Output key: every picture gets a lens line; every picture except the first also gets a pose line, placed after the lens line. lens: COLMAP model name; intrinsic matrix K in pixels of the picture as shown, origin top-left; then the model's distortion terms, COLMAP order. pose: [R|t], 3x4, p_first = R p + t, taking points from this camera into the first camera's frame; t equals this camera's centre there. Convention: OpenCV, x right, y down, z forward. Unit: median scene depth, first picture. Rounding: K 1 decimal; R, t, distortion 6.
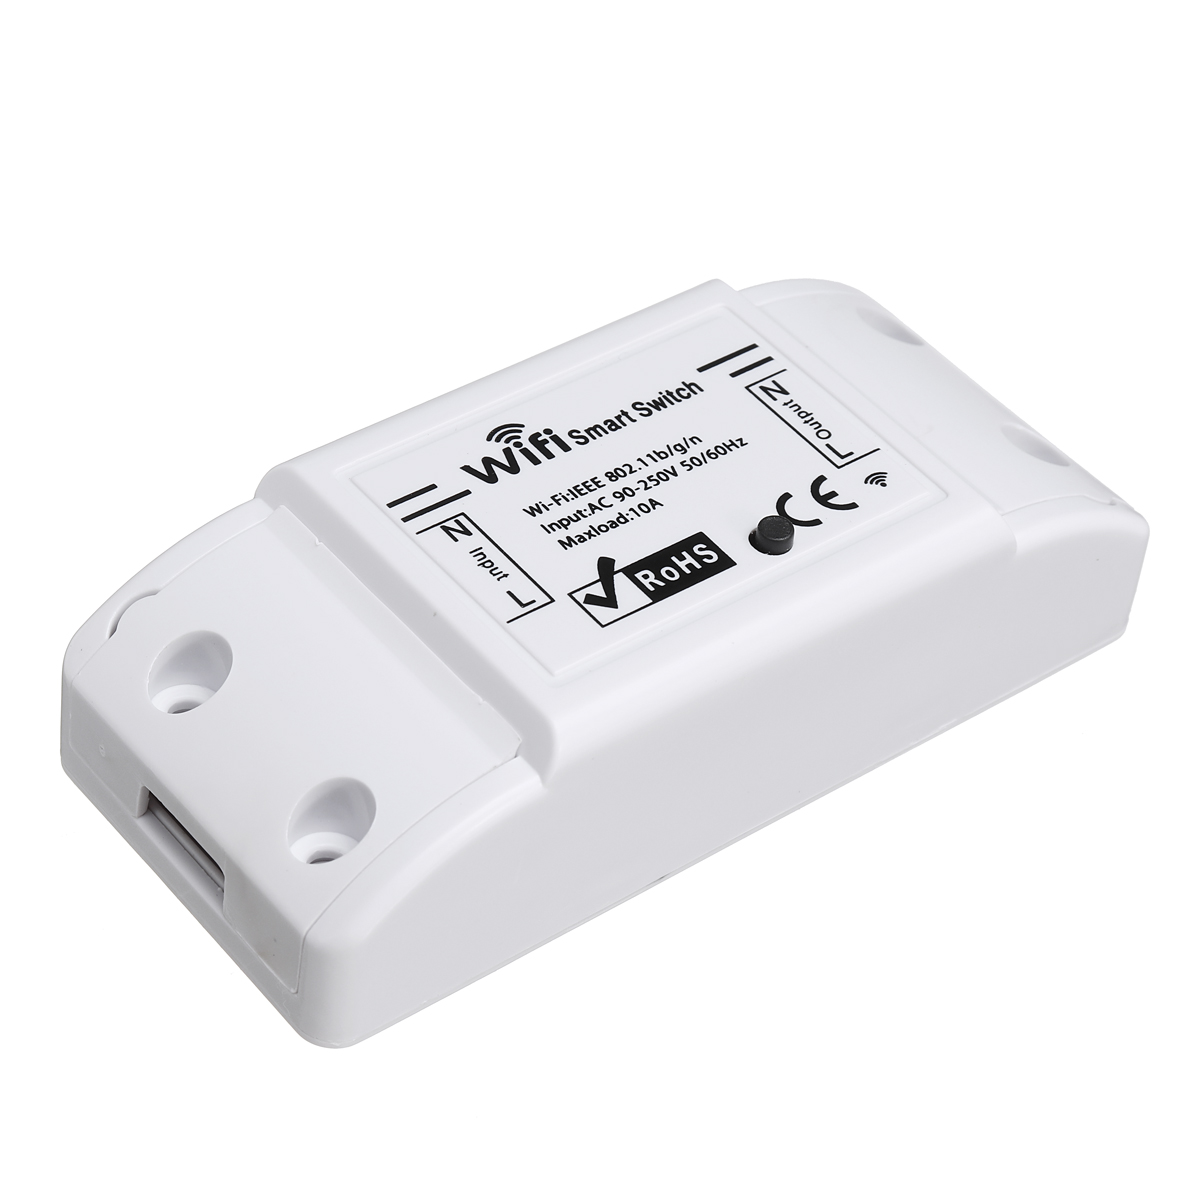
lens RADIAL K [[3670.2, 0, 540.2], [0, 3670.2, 542.4], [0, 0, 1]] dist [0.118992, -0.679923]
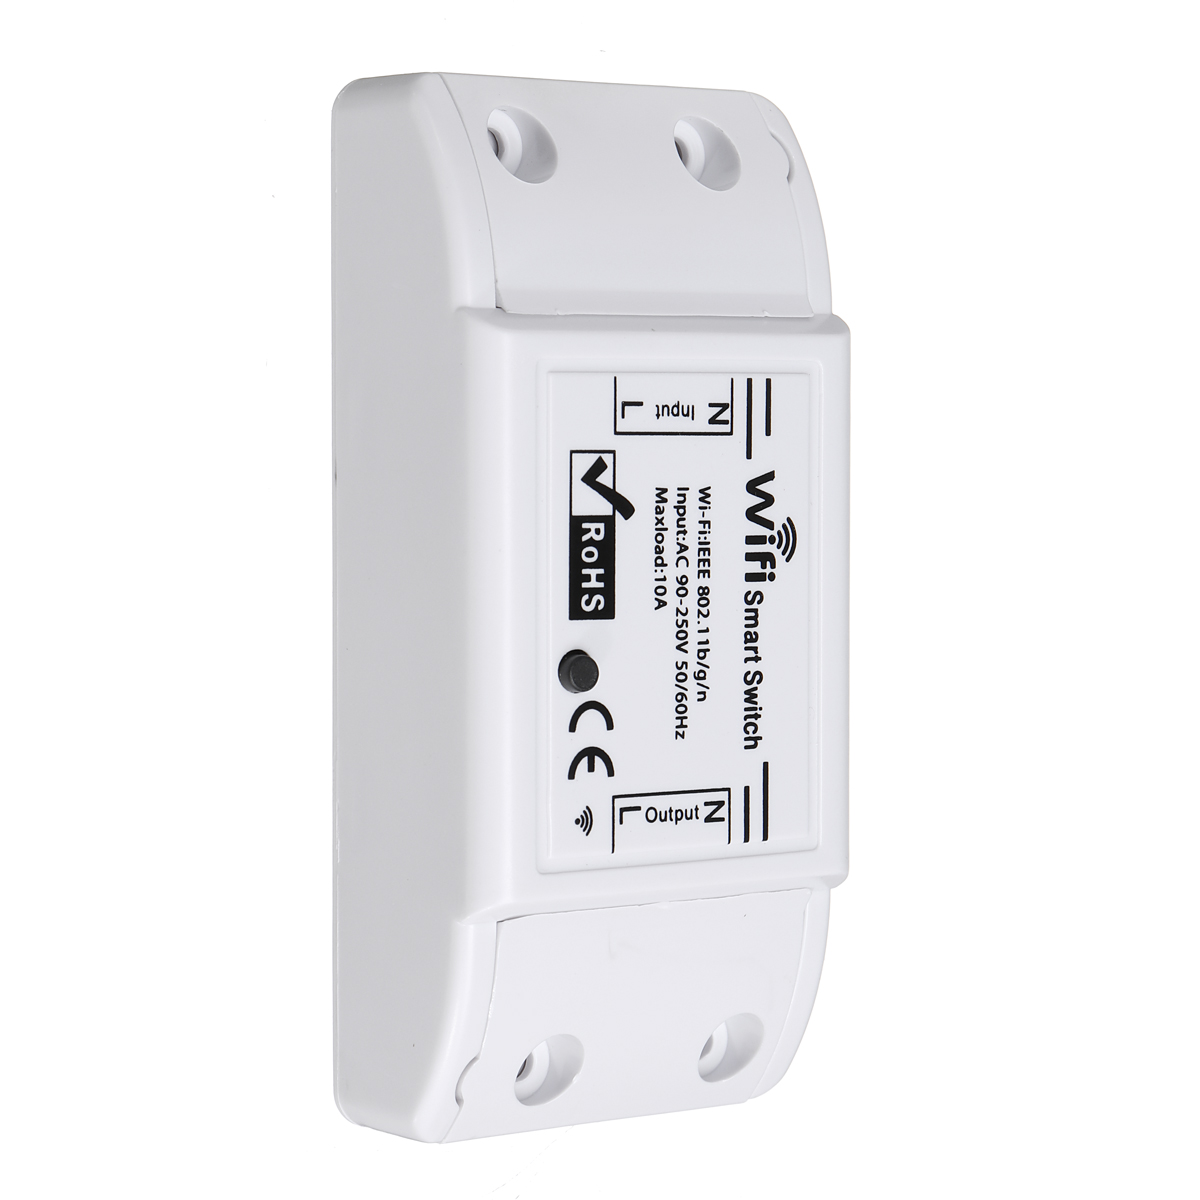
lens RADIAL K [[3670.2, 0, 540.2], [0, 3670.2, 542.4], [0, 0, 1]] dist [0.118992, -0.679923]
pose [[-0.454306, 0.800997, -0.389884, 0.429306], [-0.888109, -0.372957, 0.268635, -0.247976], [0.069766, 0.468302, 0.880810, 0.090167]]
